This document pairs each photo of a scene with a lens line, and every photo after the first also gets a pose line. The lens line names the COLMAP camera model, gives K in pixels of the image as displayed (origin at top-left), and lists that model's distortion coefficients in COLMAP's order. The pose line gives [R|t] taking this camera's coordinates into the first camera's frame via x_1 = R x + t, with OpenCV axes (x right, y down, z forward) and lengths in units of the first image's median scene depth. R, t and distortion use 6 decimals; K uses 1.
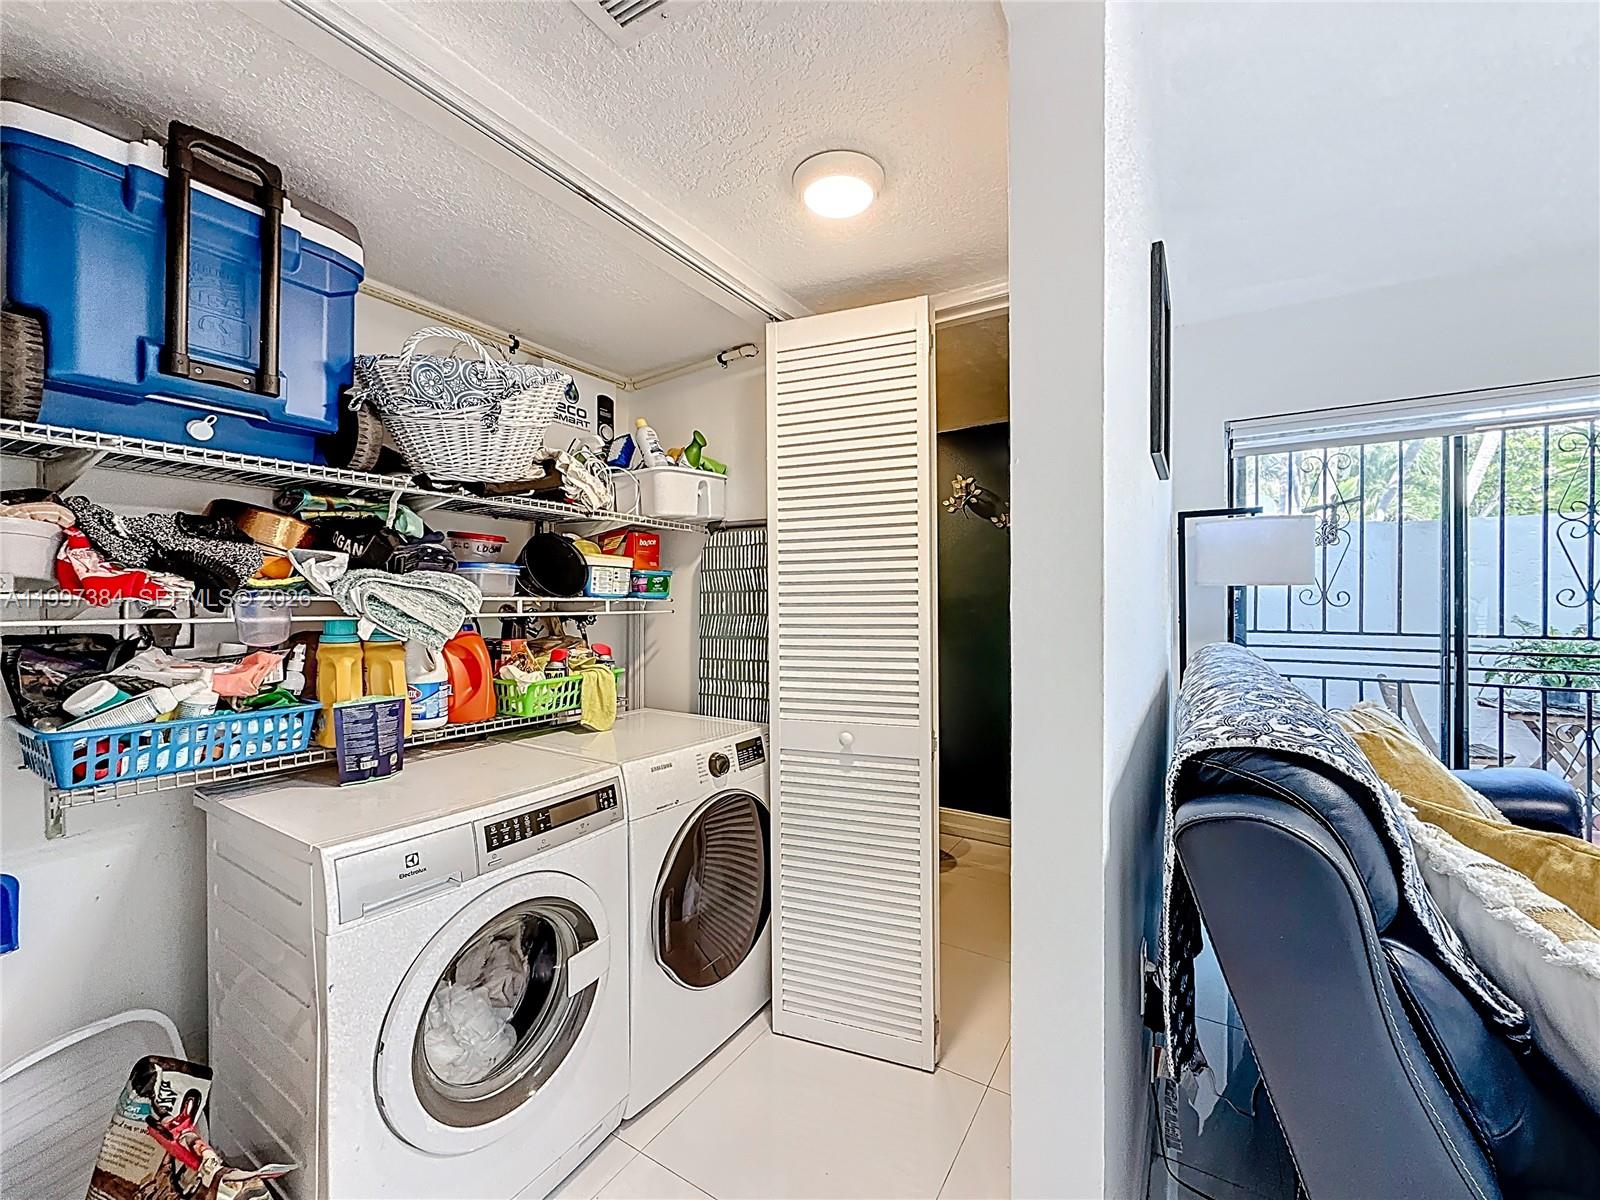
lens RADIAL K [[647.5, 0, 801.7], [0, 647.5, 603.5], [0, 0, 1]] dist [-0.002314, -0.000234]
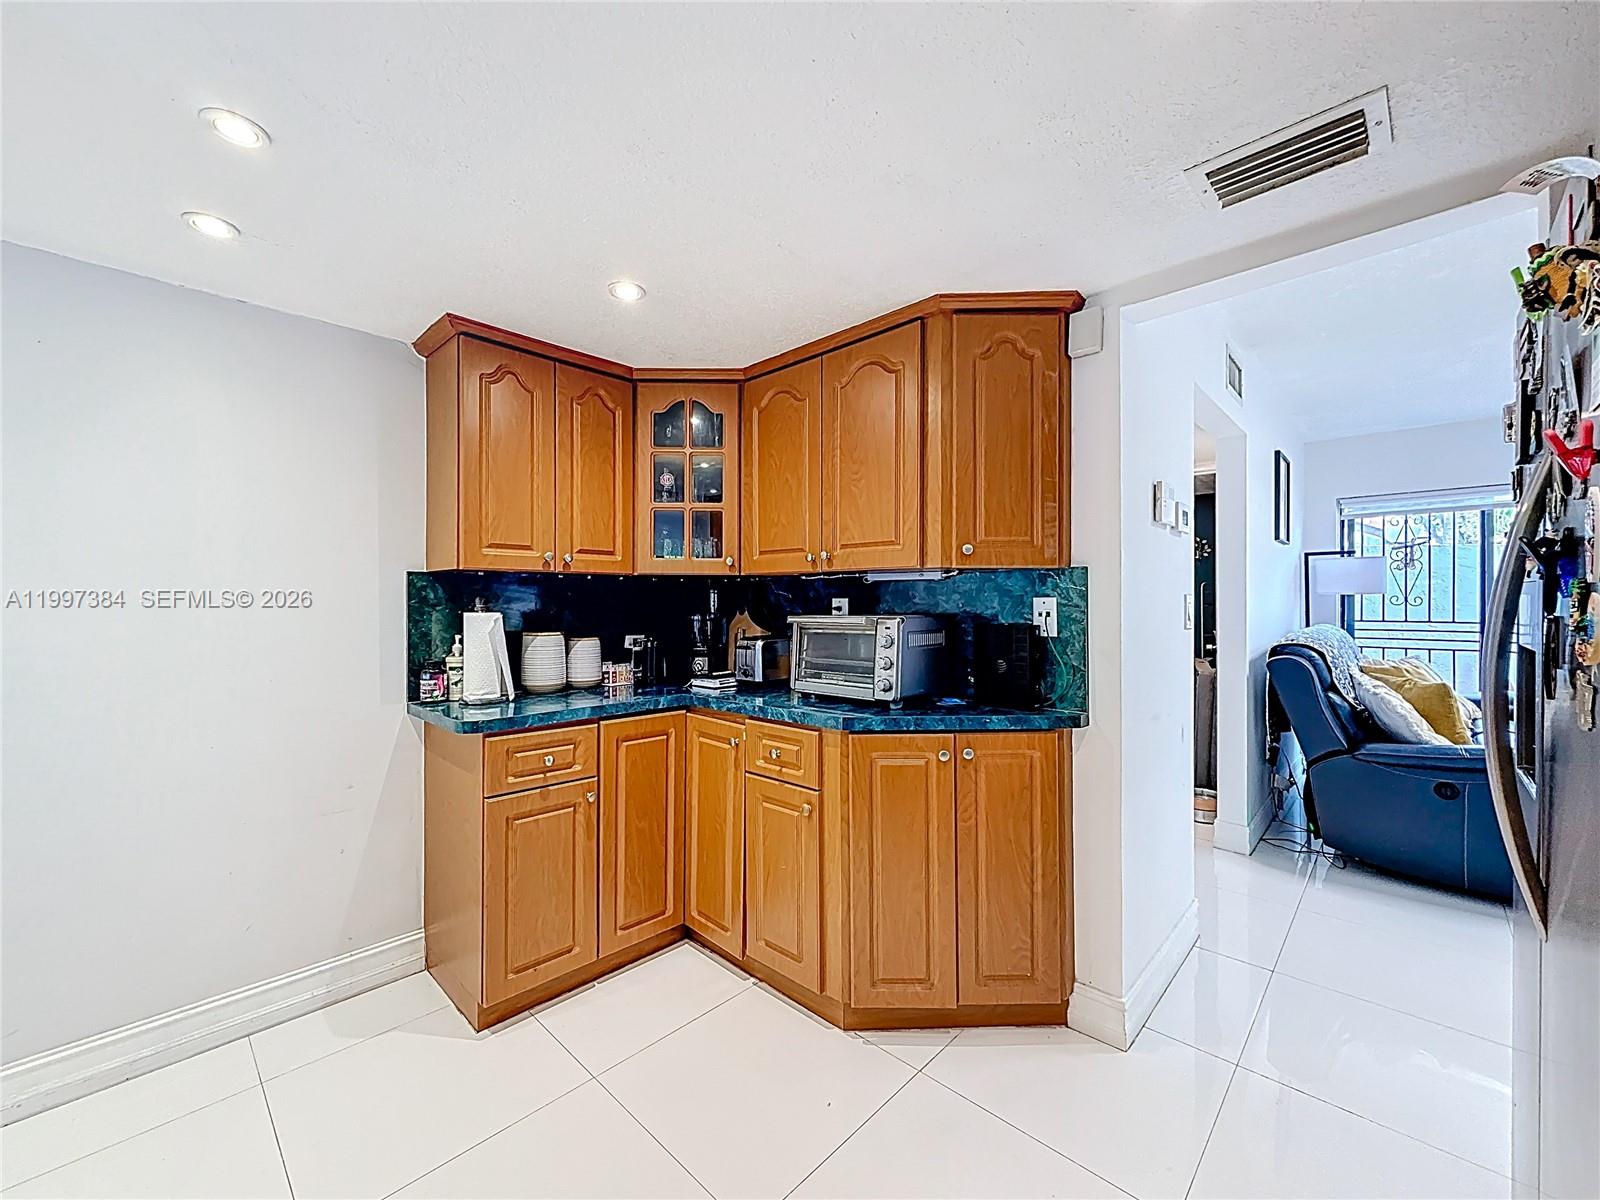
lens RADIAL K [[647.5, 0, 801.7], [0, 647.5, 603.5], [0, 0, 1]] dist [-0.002314, -0.000234]
pose [[0.979526, 0.001927, -0.201307, -0.717299], [-0.002167, 0.999997, -0.000970, 0.006269], [0.201305, 0.001386, 0.979528, -1.766528]]
